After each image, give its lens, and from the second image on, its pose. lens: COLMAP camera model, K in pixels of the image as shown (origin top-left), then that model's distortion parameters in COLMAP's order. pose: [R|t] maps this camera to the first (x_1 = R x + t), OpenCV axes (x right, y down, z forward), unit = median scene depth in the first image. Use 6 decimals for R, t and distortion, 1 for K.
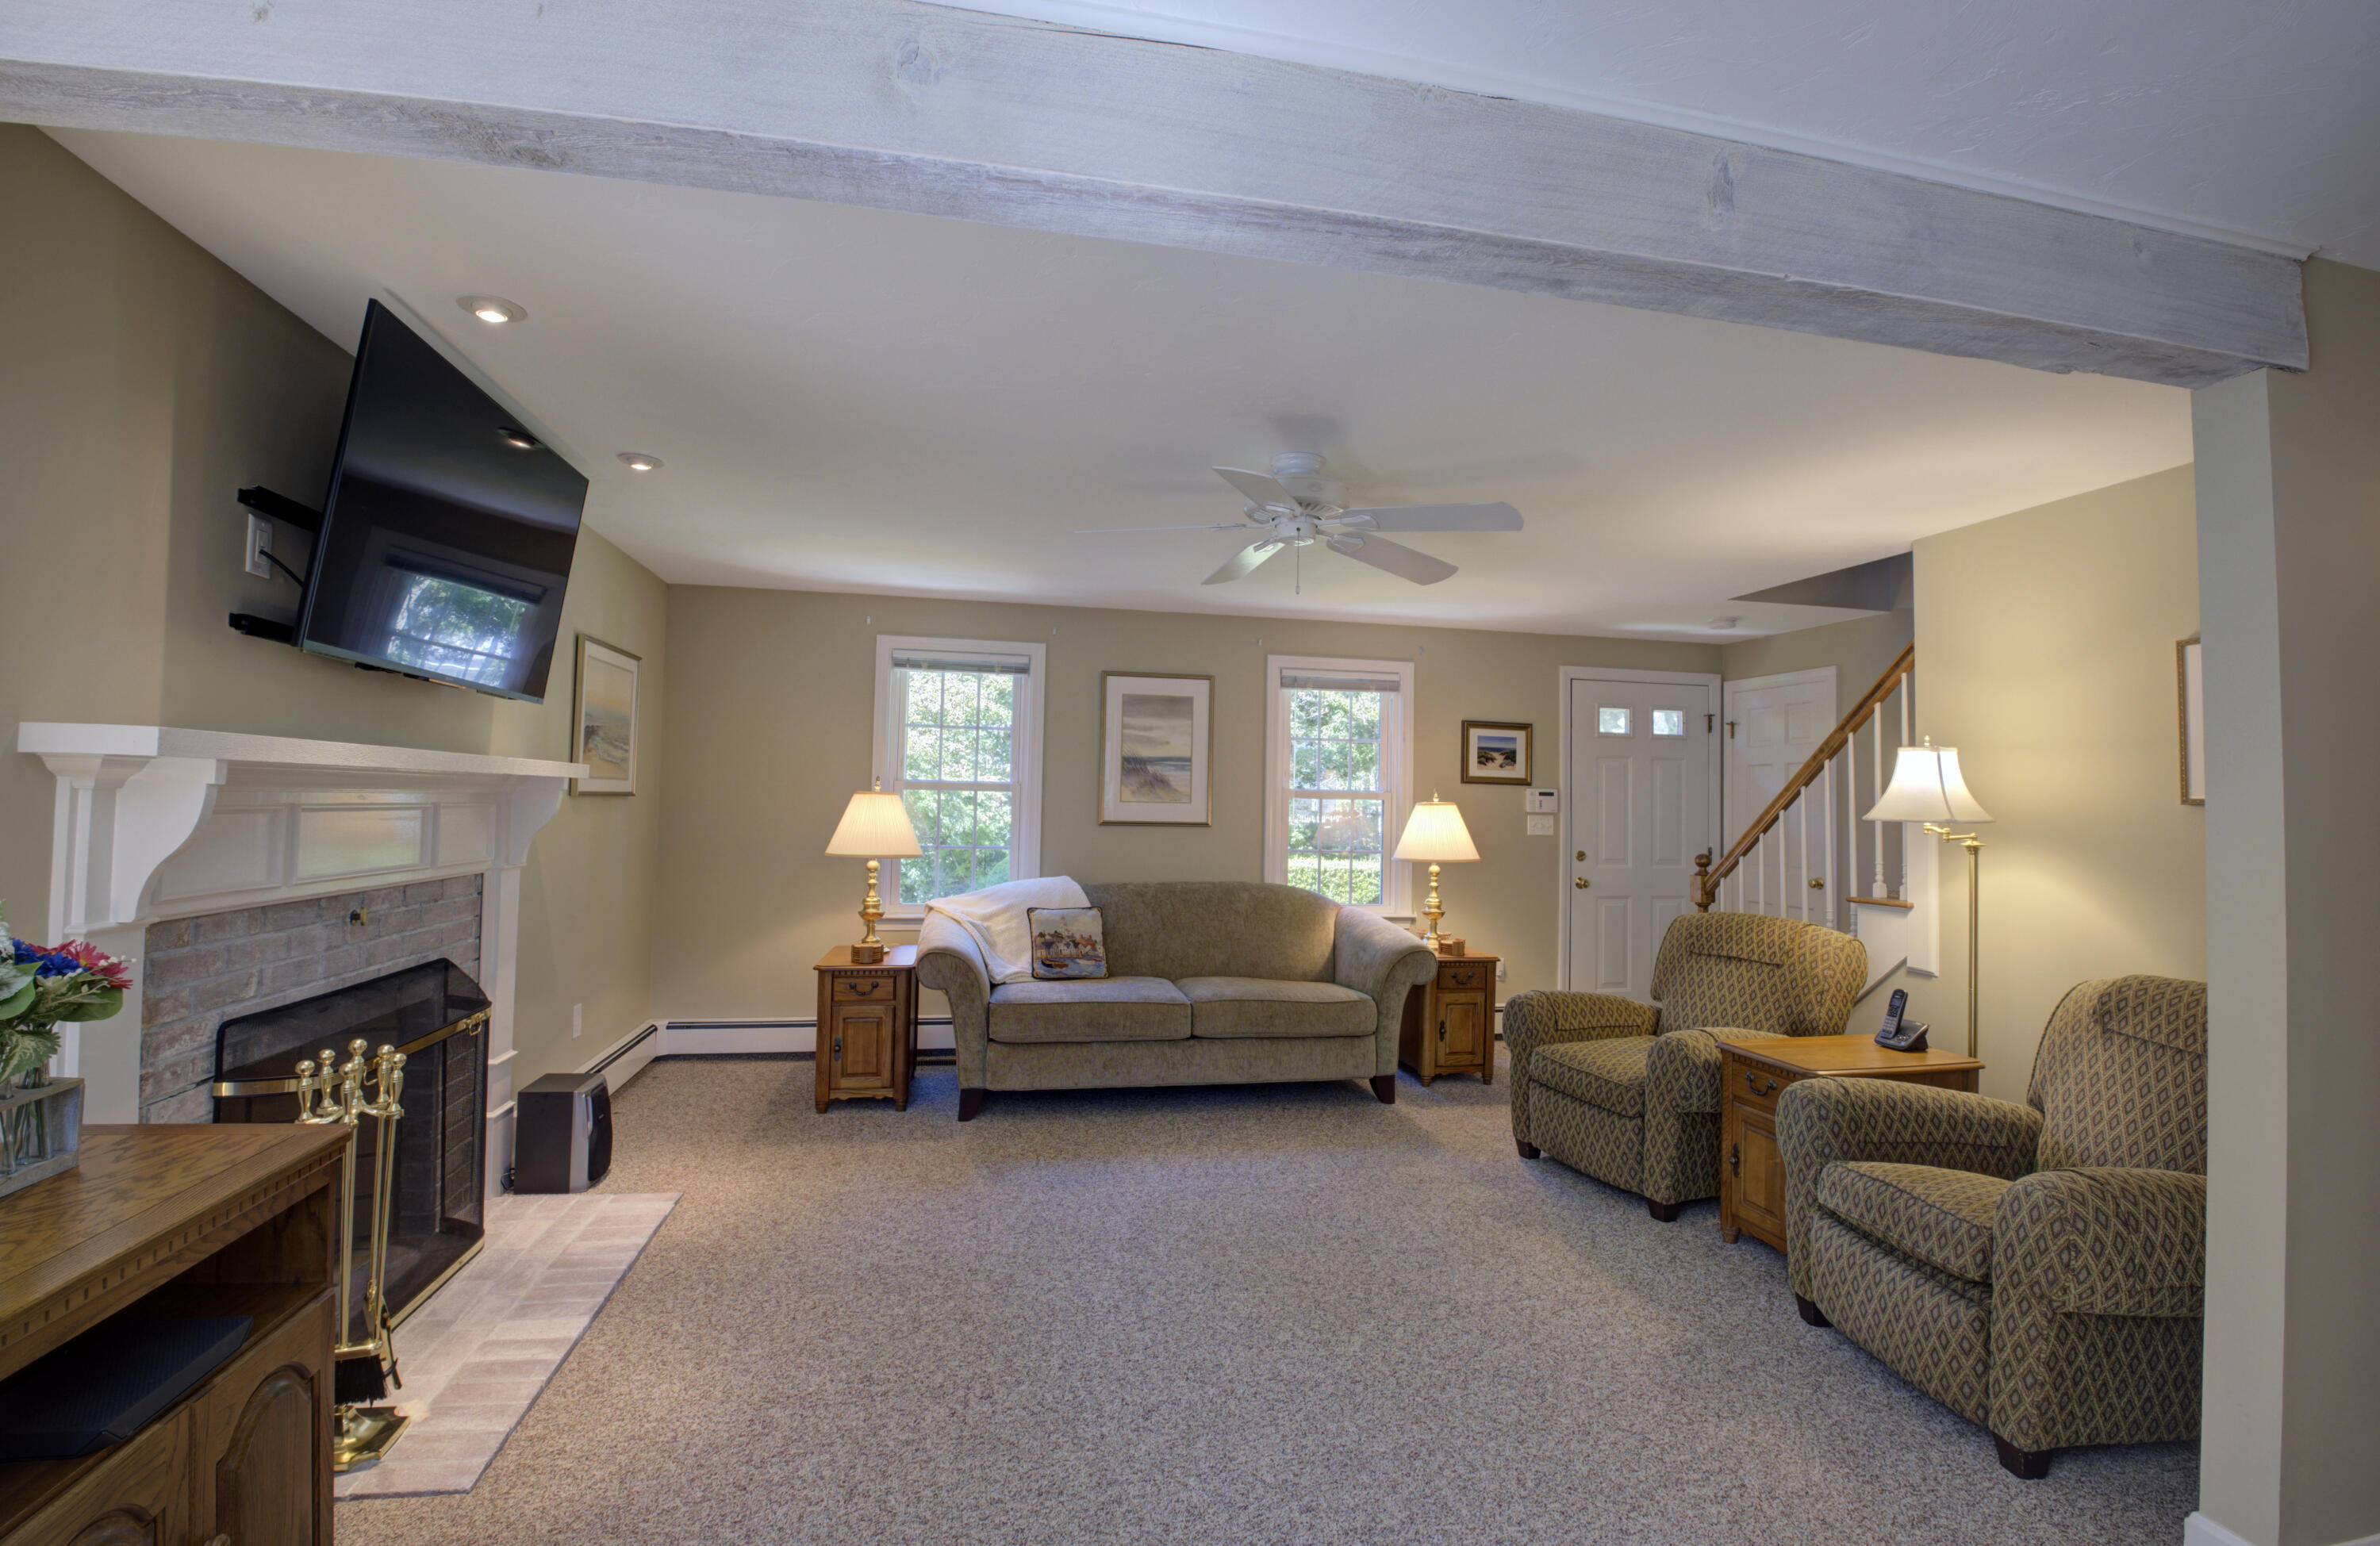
lens RADIAL K [[1064.2, 0, 1192.3], [0, 1064.2, 757.7], [0, 0, 1]] dist [-0.028453, -0.006351]
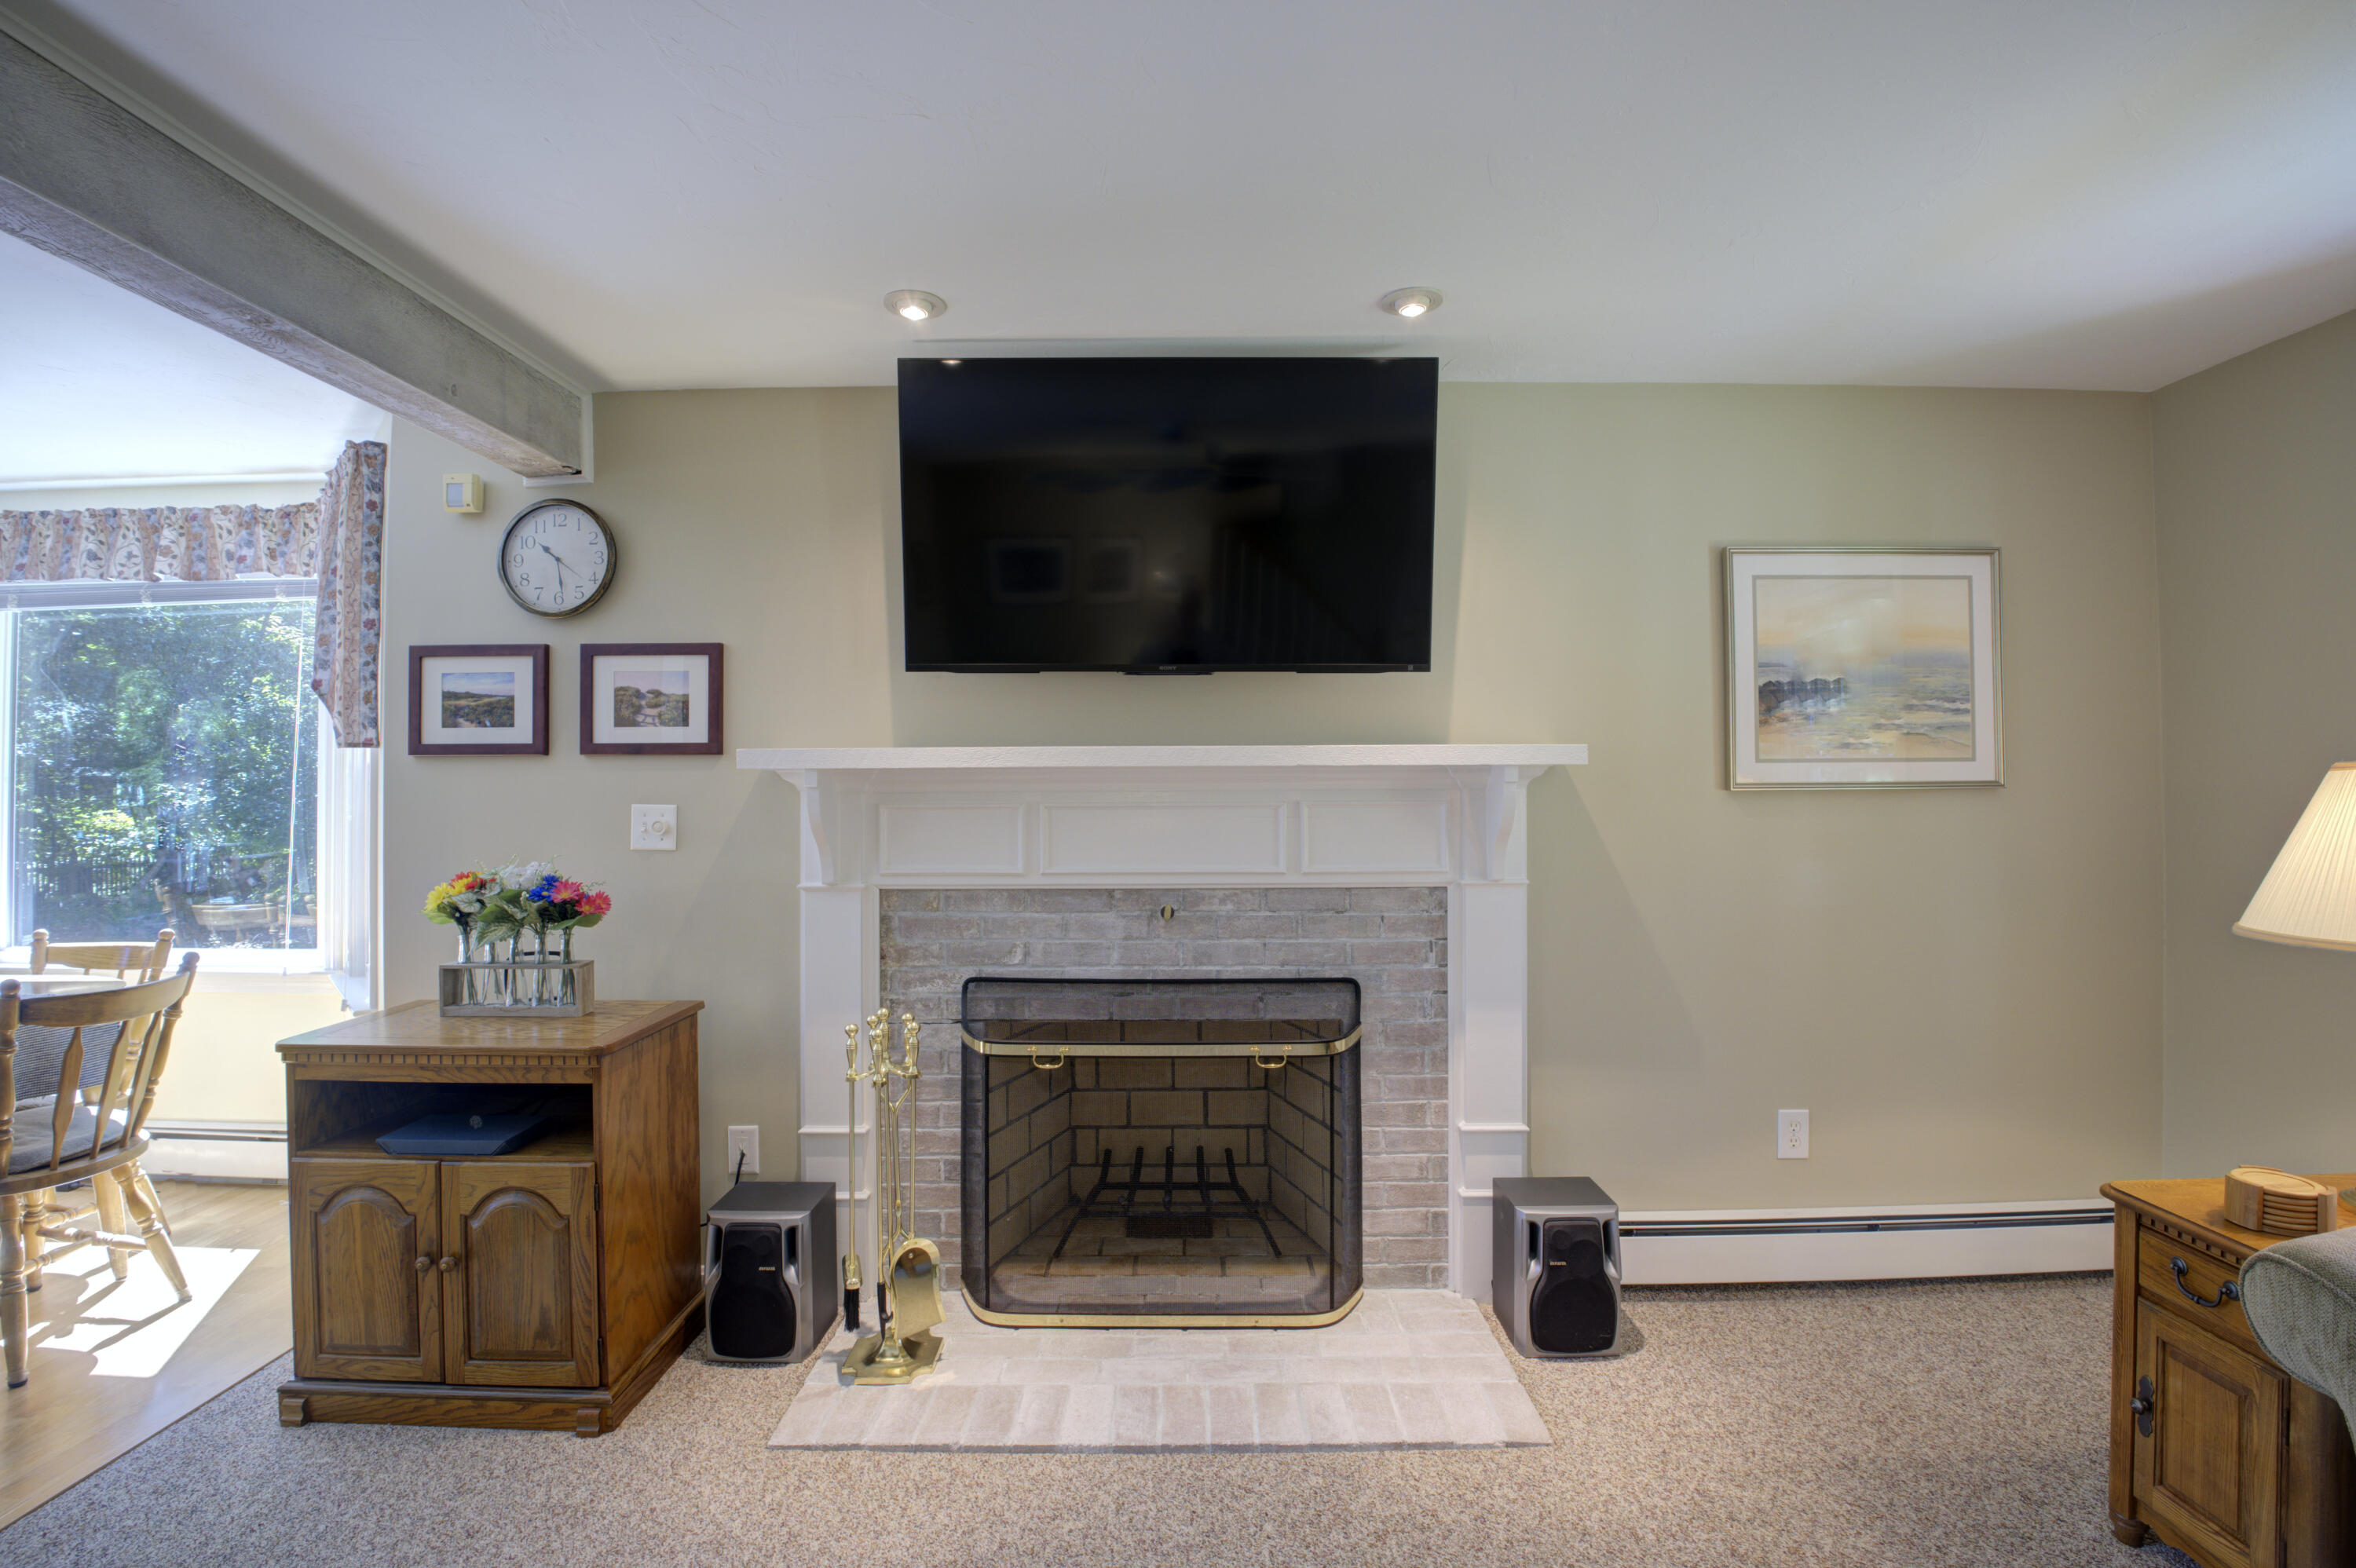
lens RADIAL K [[1033.9, 0, 1182.7], [0, 1033.9, 768.2], [0, 0, 1]] dist [-0.031149, -0.002534]
pose [[-0.205853, -0.036928, -0.977886, 0.136357], [0.042232, 0.998022, -0.046578, 0.042265], [0.977671, -0.050886, -0.203886, 0.879251]]
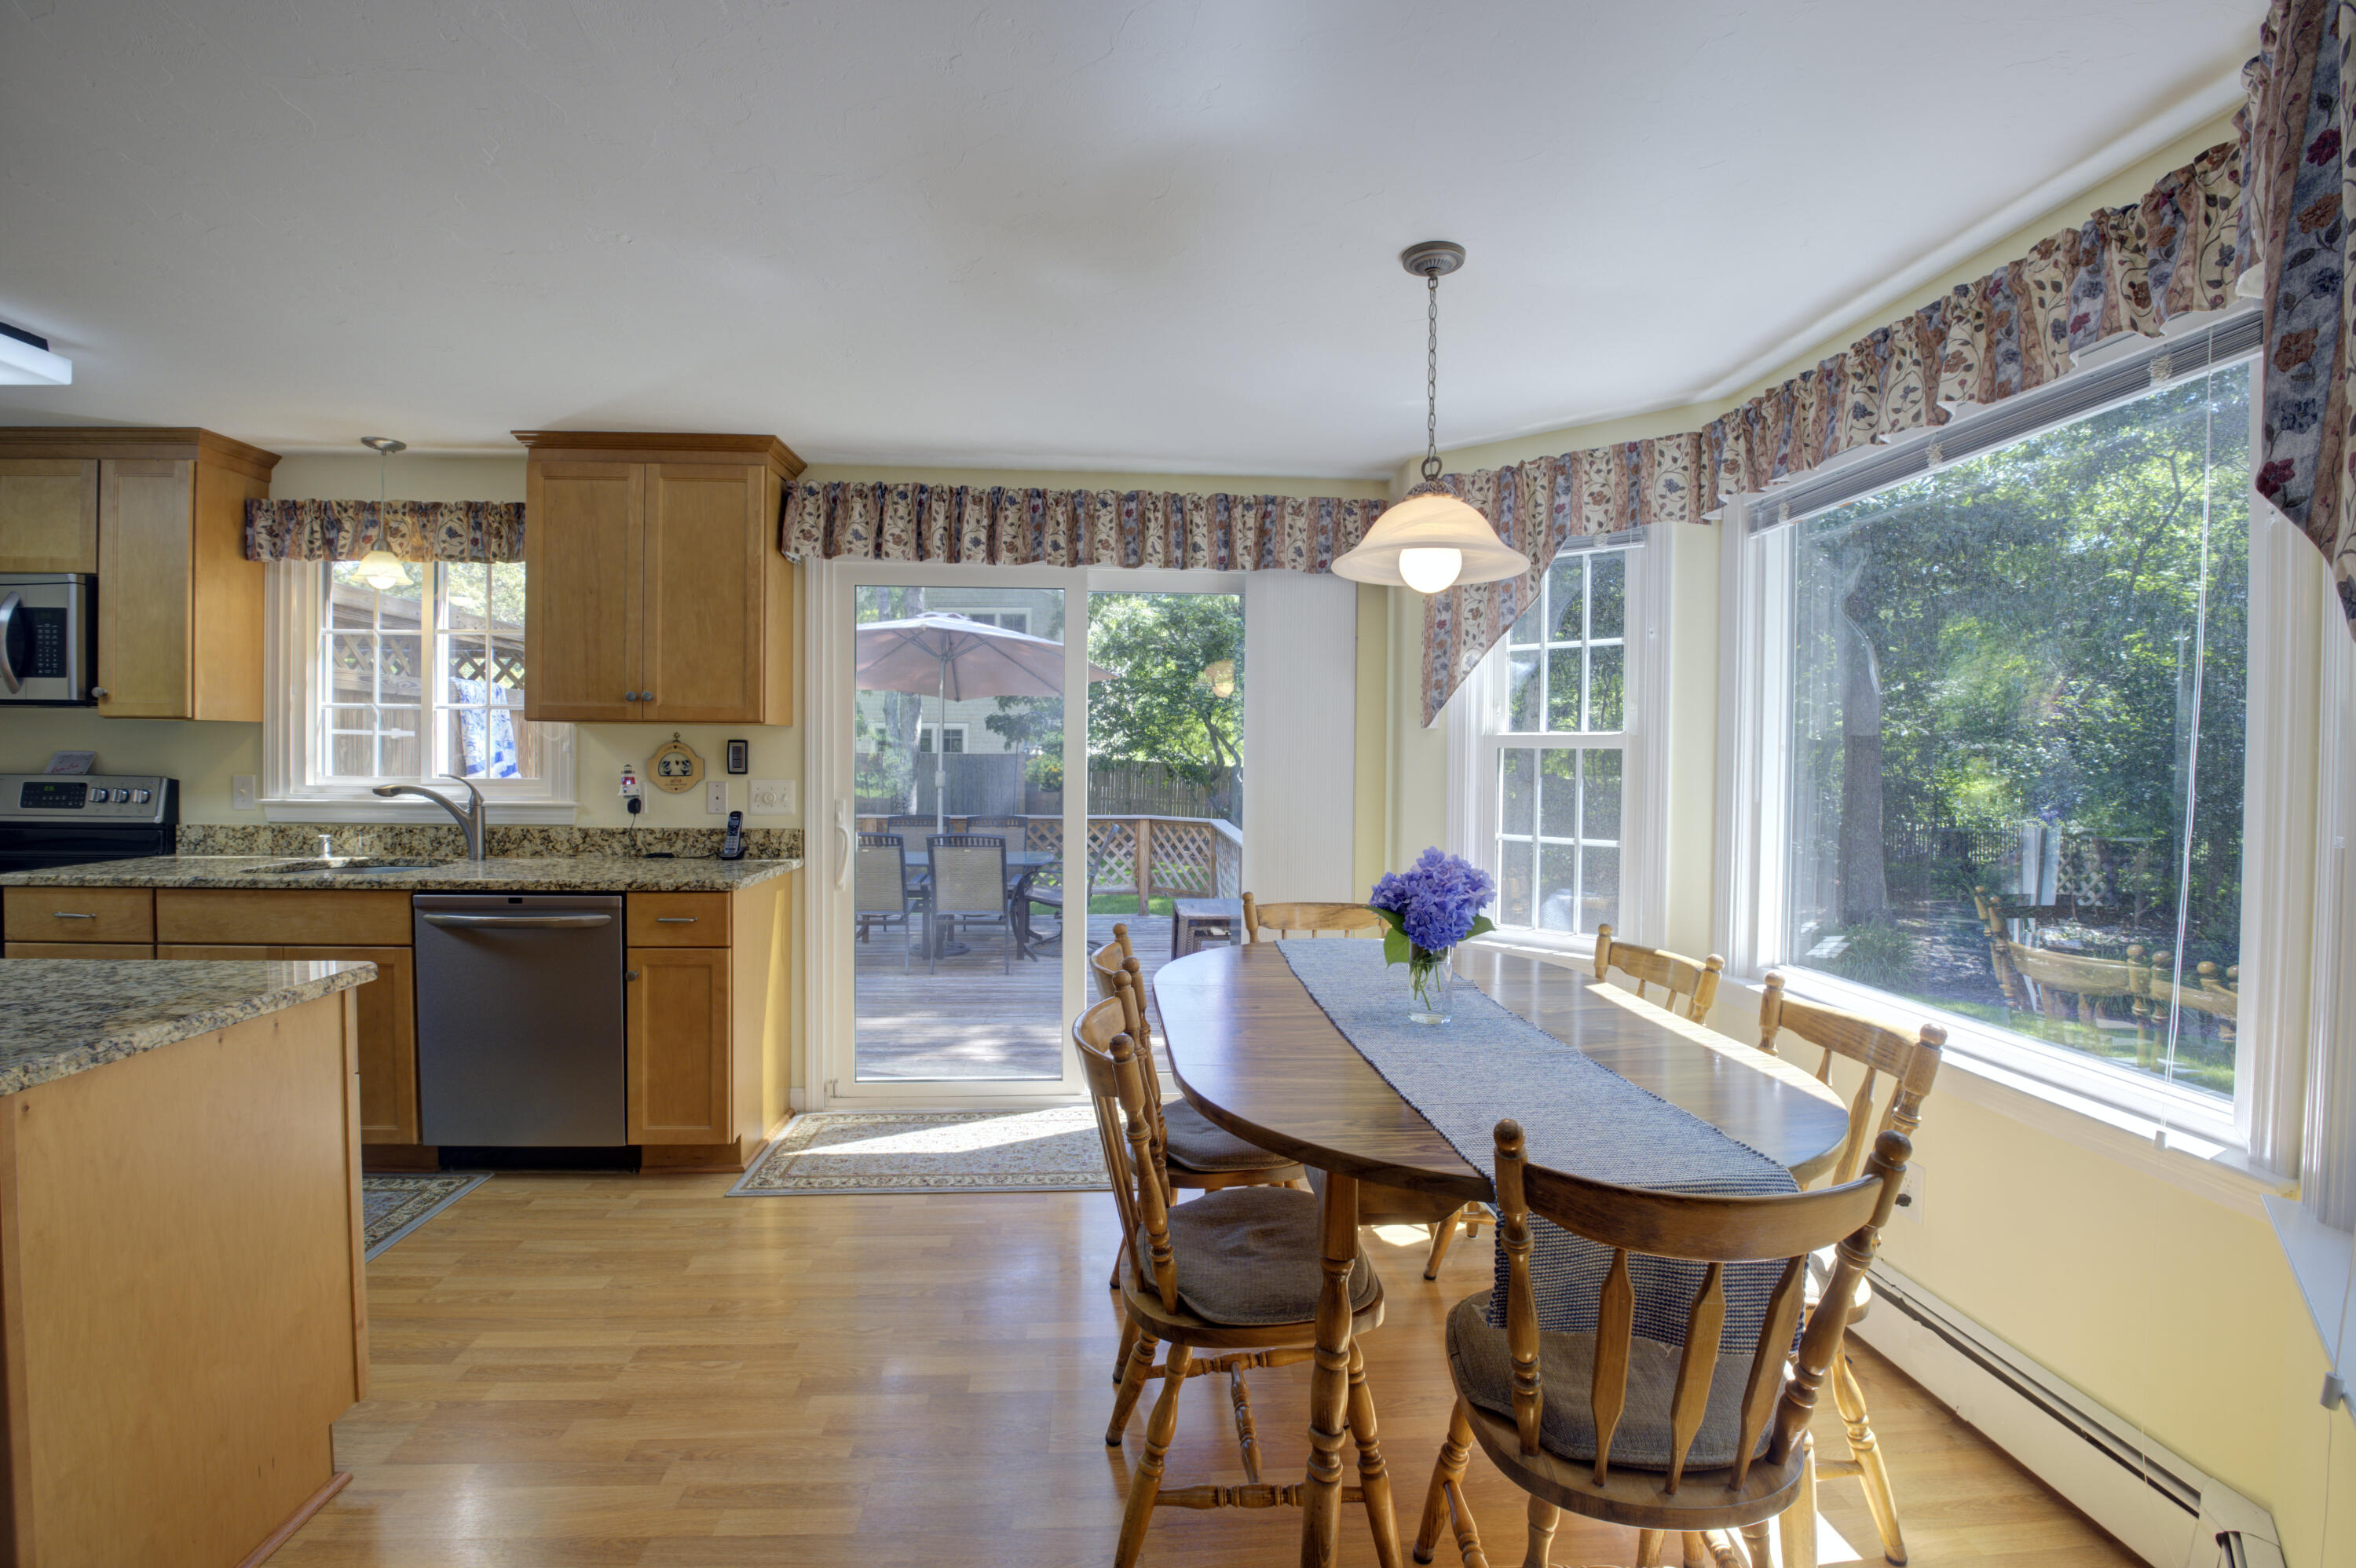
lens RADIAL K [[1033.9, 0, 1177.8], [0, 1033.9, 765.3], [0, 0, 1]] dist [-0.031149, -0.002534]
pose [[-0.989989, -0.031299, 0.137629, -0.216278], [-0.035388, 0.998999, -0.027365, 0.010585], [-0.136635, -0.031962, -0.990106, 0.391375]]
